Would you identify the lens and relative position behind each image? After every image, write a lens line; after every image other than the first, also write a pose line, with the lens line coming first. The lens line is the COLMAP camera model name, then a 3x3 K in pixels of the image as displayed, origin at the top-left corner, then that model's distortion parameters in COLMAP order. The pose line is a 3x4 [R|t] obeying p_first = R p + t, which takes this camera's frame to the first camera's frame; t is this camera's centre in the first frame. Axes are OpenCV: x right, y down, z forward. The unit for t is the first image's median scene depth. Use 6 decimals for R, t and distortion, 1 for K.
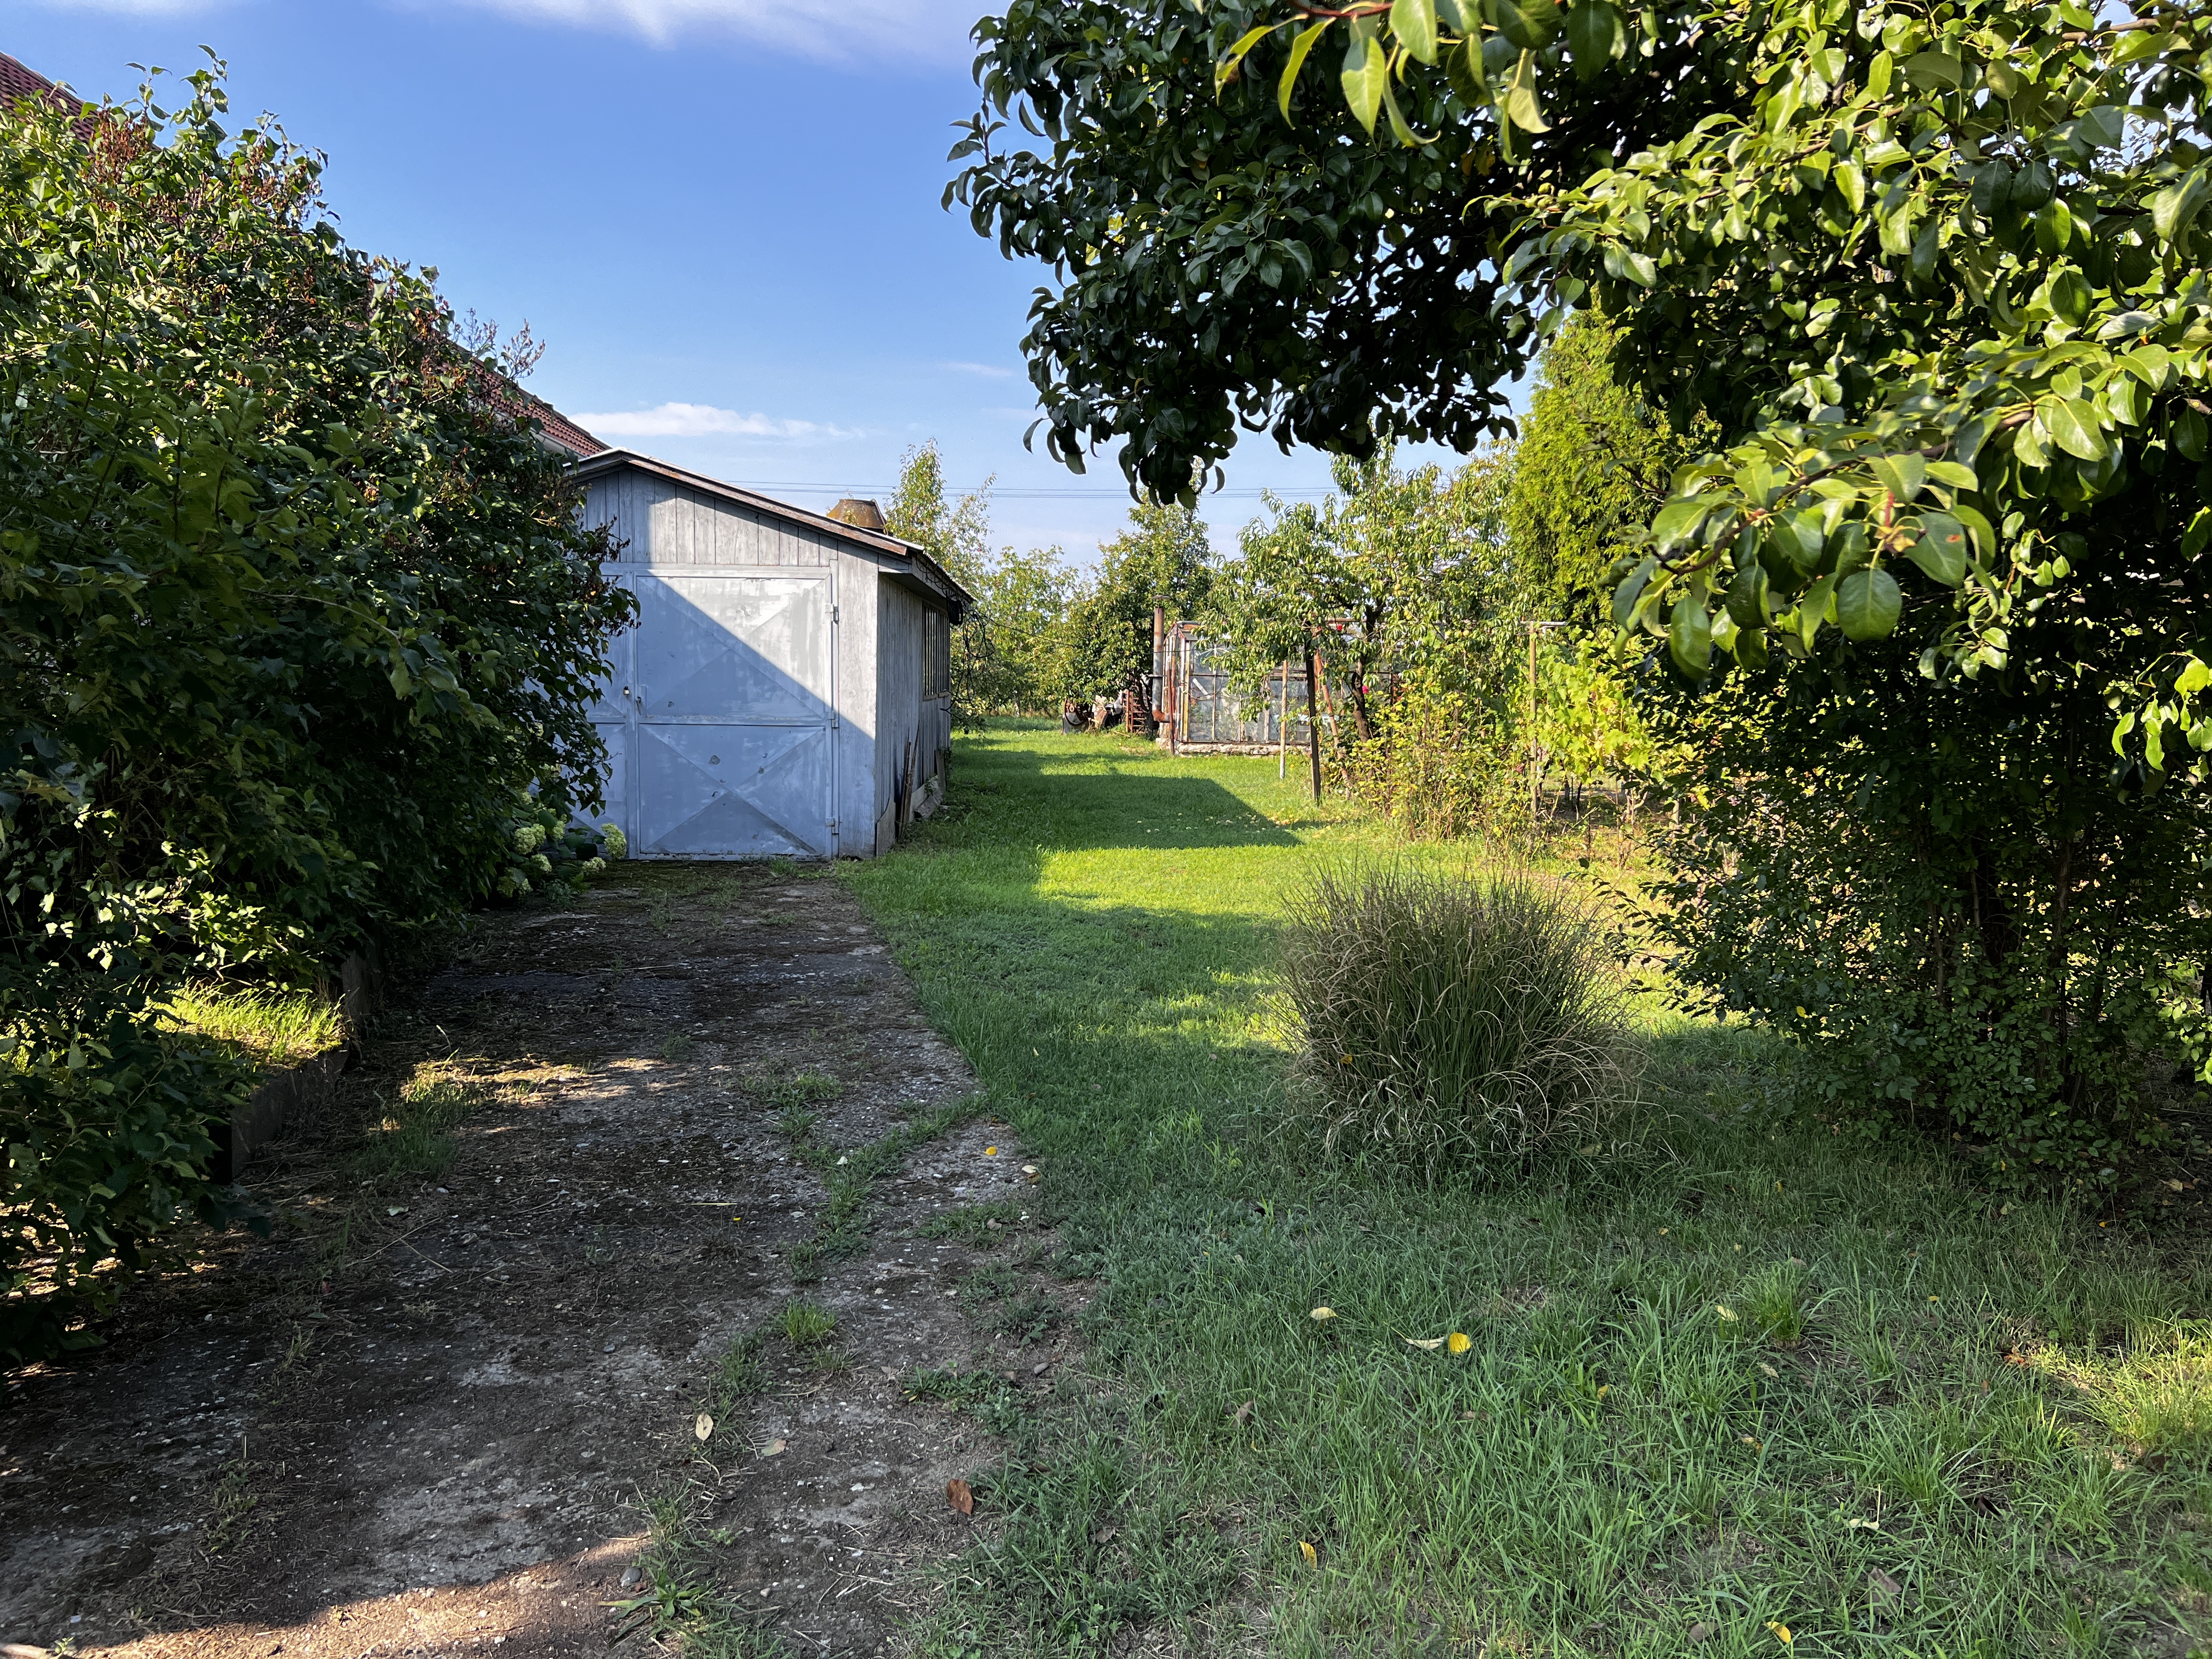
lens RADIAL K [[1665.1, 0, 1111.1], [0, 1665.1, 831.8], [0, 0, 1]] dist [0.013427, 0.000204]
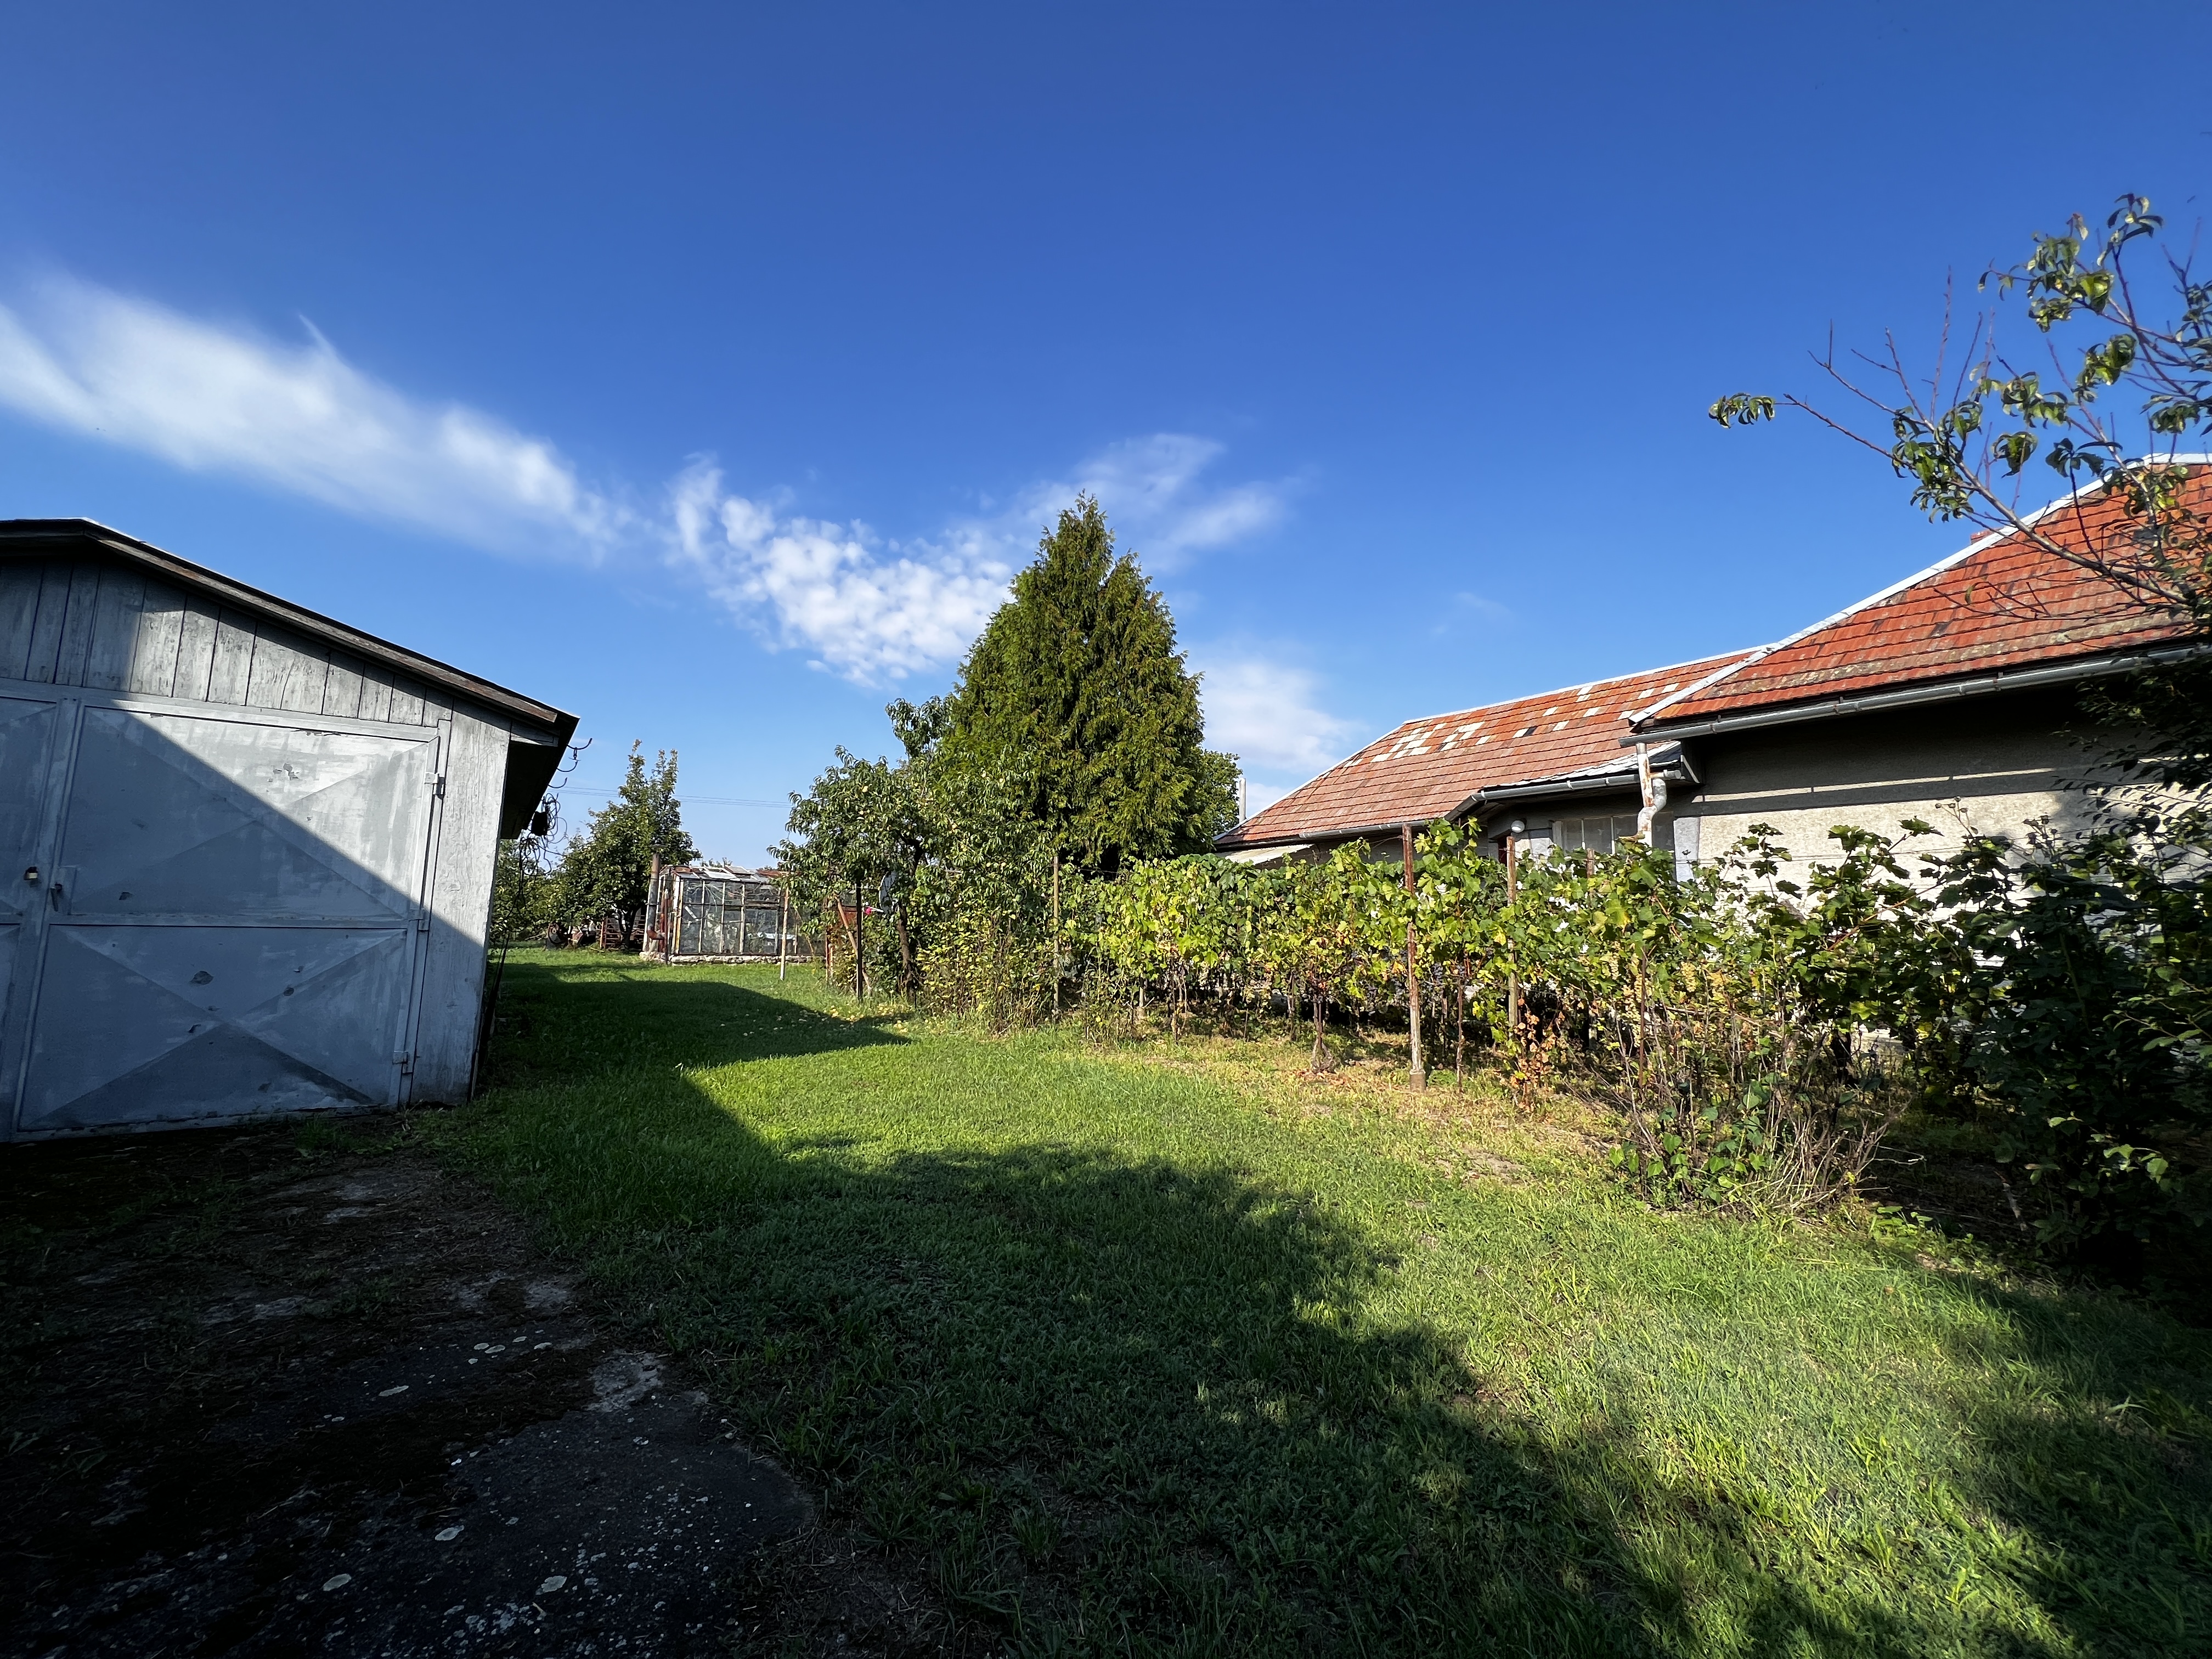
lens RADIAL K [[894.8, 0, 1094.0], [0, 894.8, 813.8], [0, 0, 1]] dist [0.000010, 0.000931]
pose [[0.846840, 0.070813, 0.527113, -0.124765], [0.040982, 0.979462, -0.197422, -0.021144], [-0.530267, 0.188787, 0.826545, 0.482292]]
